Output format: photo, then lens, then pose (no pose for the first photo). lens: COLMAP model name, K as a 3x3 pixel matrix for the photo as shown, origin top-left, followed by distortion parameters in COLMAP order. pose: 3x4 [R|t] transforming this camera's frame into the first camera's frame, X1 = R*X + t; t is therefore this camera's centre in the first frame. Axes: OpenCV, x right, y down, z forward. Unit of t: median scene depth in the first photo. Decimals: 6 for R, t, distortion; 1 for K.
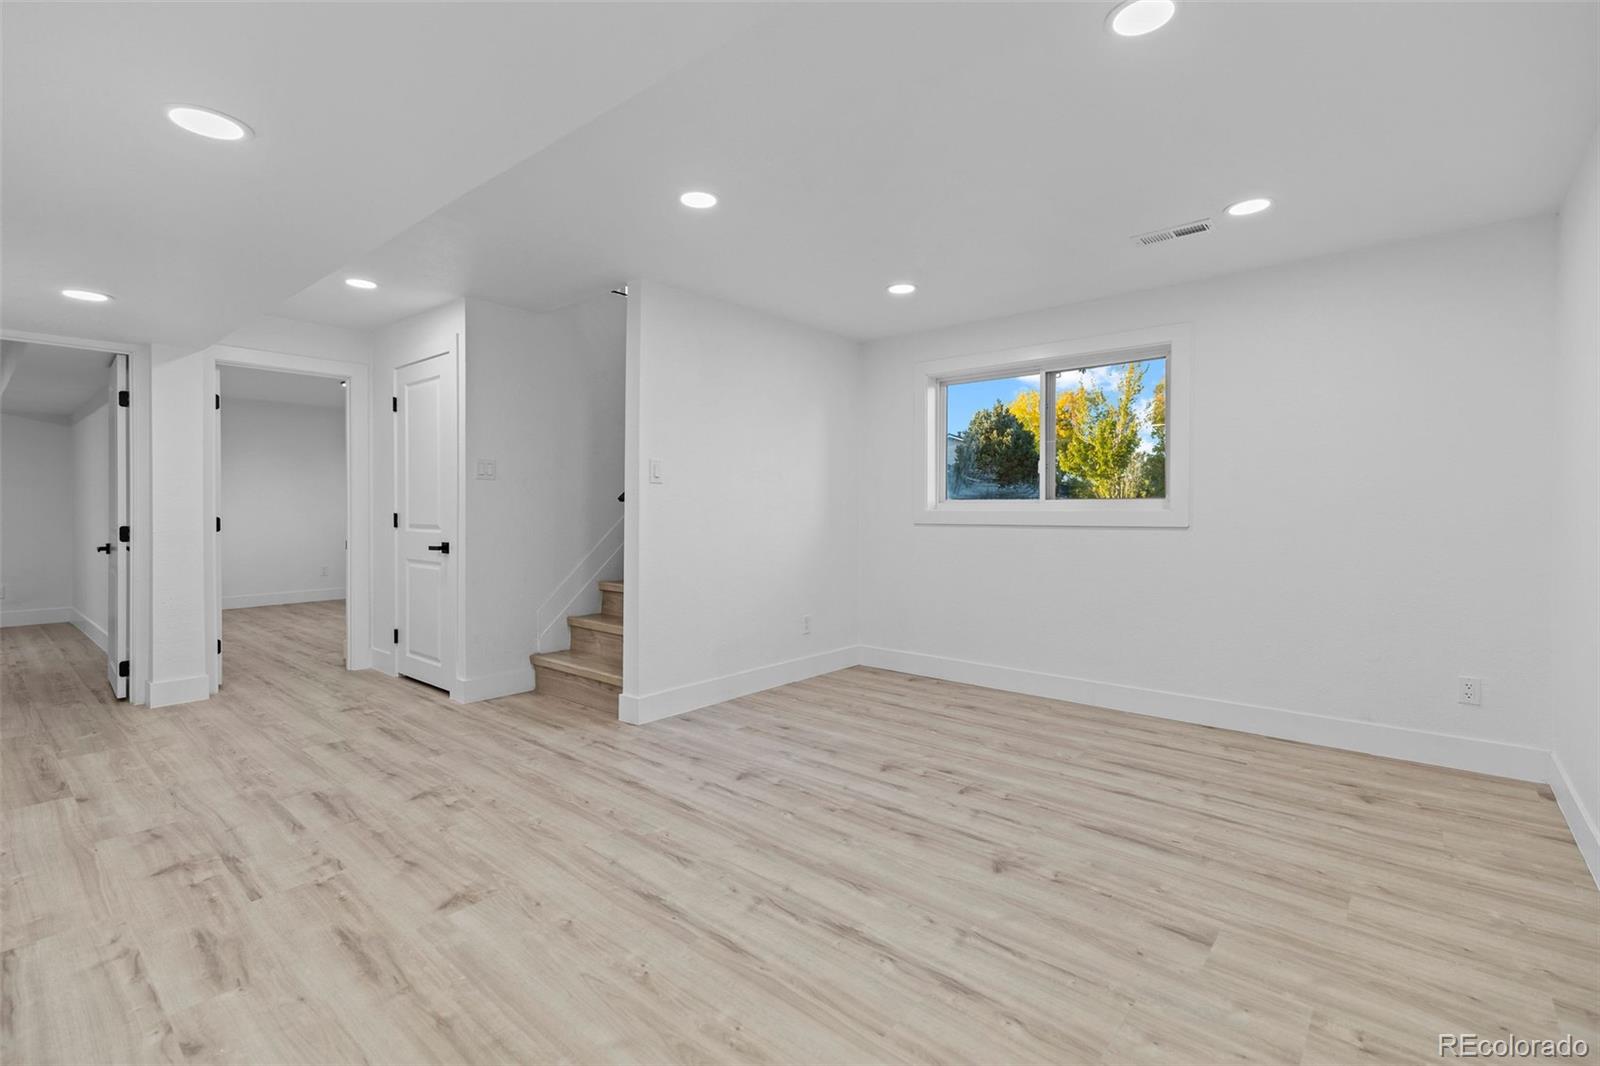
lens RADIAL K [[725.8, 0, 796.0], [0, 725.8, 530.0], [0, 0, 1]] dist [0.008557, -0.001254]
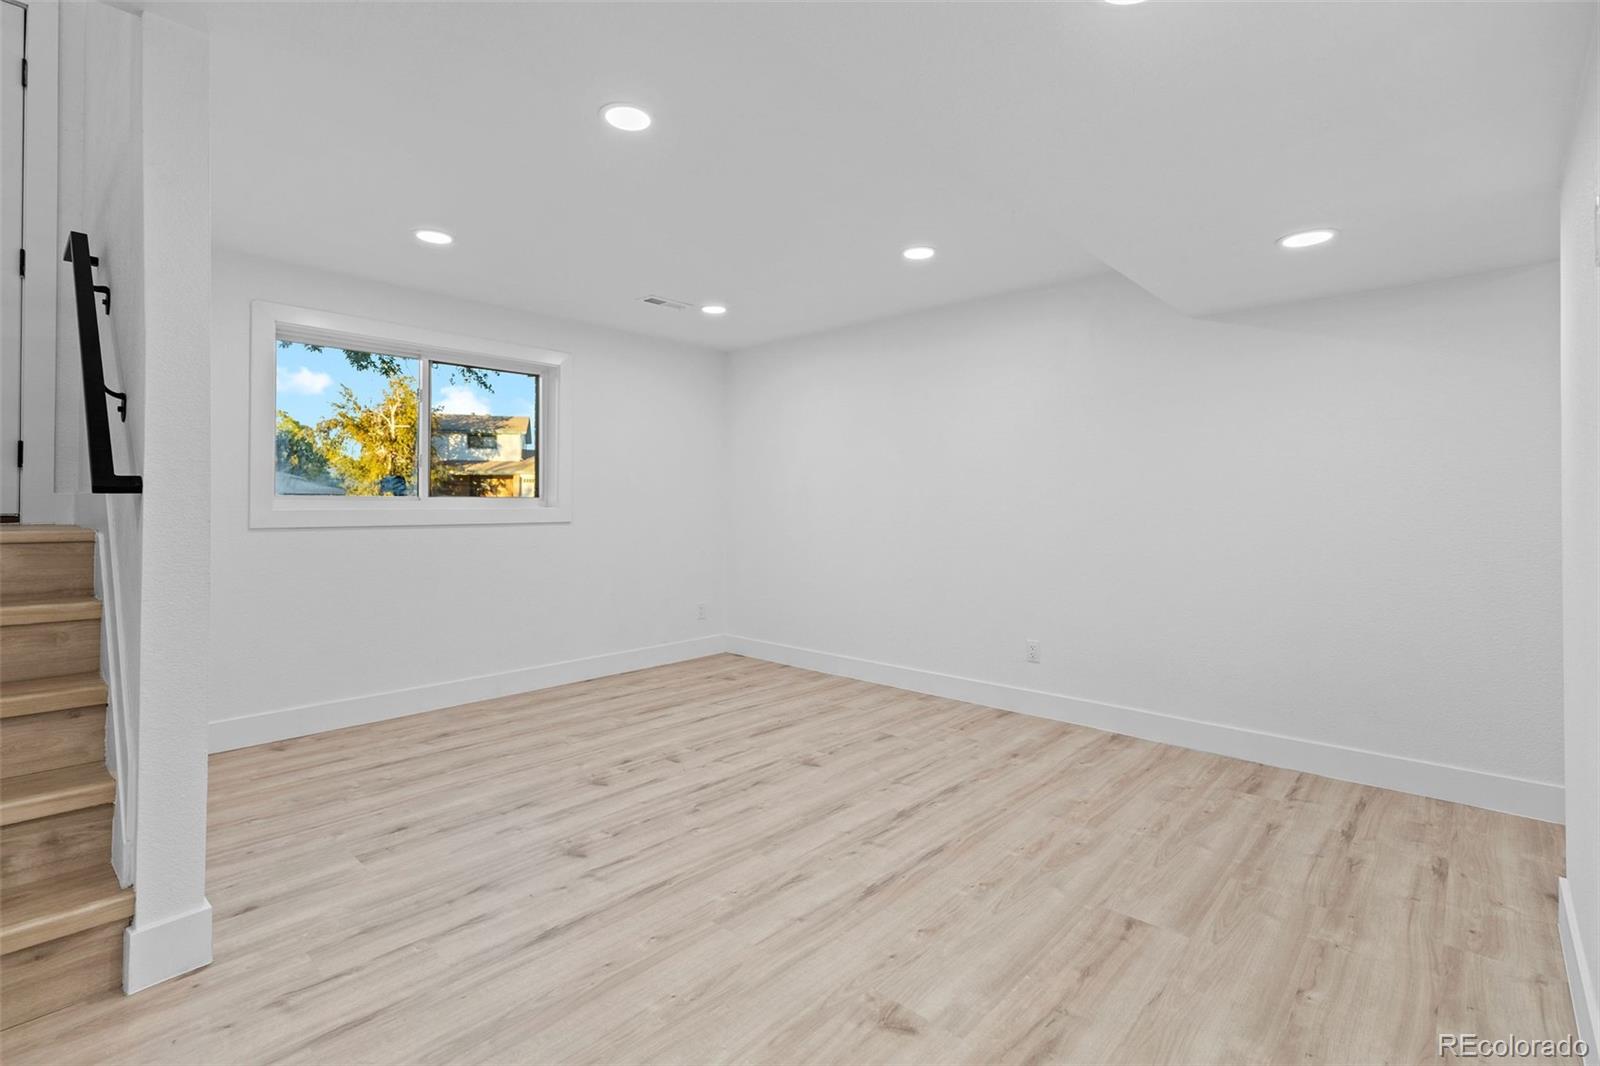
lens RADIAL K [[725.8, 0, 806.6], [0, 725.8, 524.2], [0, 0, 1]] dist [0.008557, -0.001254]
pose [[0.030547, -0.026499, 0.999182, -0.894394], [0.027514, 0.999292, 0.025661, -0.028238], [-0.999155, 0.026708, 0.031254, 0.772250]]
